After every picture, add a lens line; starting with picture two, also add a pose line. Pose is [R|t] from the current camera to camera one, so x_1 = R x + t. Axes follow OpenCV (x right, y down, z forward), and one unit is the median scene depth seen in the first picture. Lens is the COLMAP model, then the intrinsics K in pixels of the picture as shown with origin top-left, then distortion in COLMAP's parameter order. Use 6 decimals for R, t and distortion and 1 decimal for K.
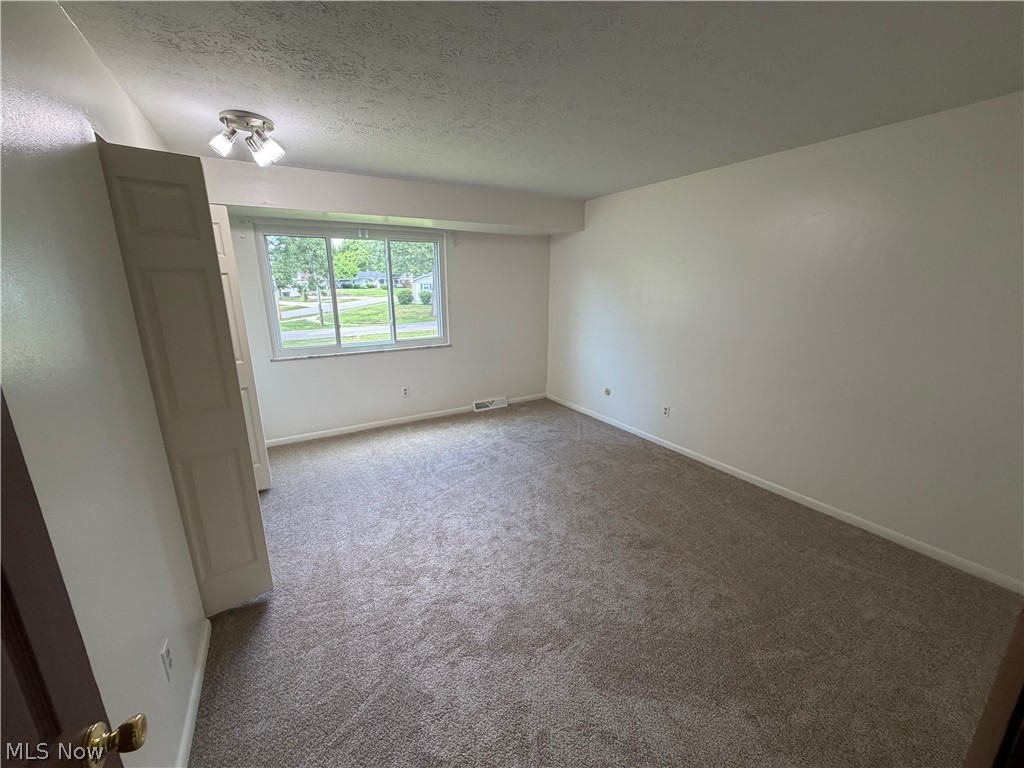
lens RADIAL K [[409.5, 0, 509.1], [0, 409.5, 385.3], [0, 0, 1]] dist [-0.003094, -0.000147]
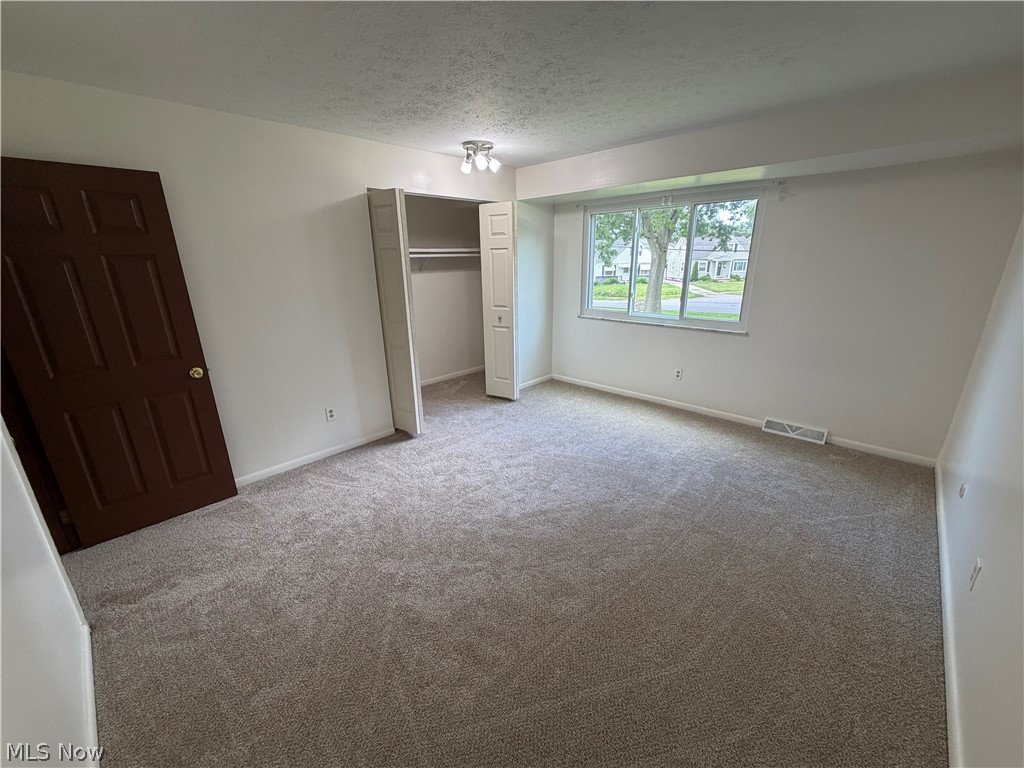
lens RADIAL K [[409.5, 0, 512.2], [0, 409.5, 387.2], [0, 0, 1]] dist [-0.003094, -0.000147]
pose [[0.265764, 0.290992, -0.919072, 0.509525], [-0.224240, 0.945867, 0.234633, -0.090202], [0.937596, 0.143736, 0.316629, 0.374909]]
